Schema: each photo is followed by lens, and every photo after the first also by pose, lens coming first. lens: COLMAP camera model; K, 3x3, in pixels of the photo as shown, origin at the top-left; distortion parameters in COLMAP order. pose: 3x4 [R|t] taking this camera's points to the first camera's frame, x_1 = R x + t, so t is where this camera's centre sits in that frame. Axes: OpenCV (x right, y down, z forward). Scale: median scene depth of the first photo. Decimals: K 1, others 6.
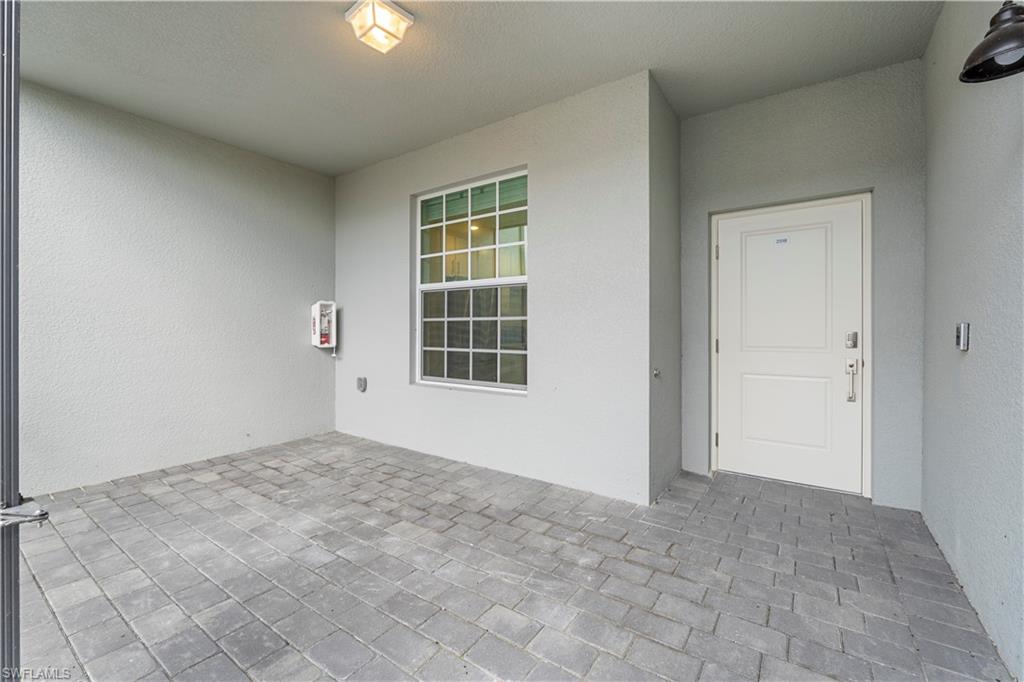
lens RADIAL K [[436.3, 0, 503.6], [0, 436.3, 336.9], [0, 0, 1]] dist [-0.001068, 0.000981]
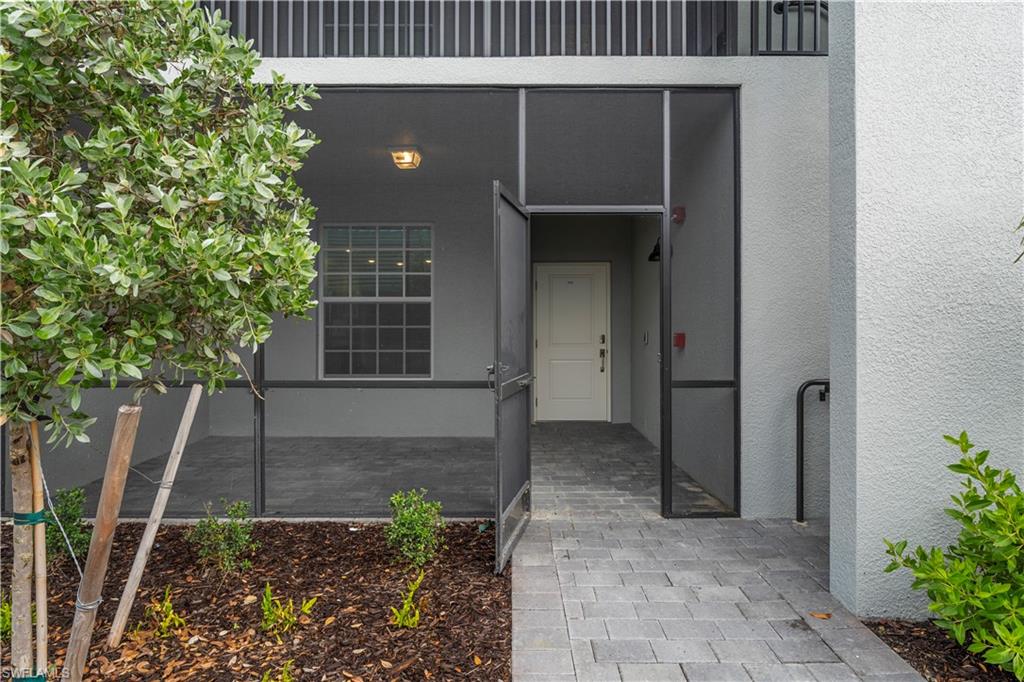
lens RADIAL K [[656.5, 0, 514.3], [0, 656.5, 338.1], [0, 0, 1]] dist [0.003701, 0.000697]
pose [[0.803755, -0.010137, 0.594874, -1.072504], [0.012831, 0.999918, -0.000297, -0.001669], [-0.594822, 0.007871, 0.803819, -0.945485]]
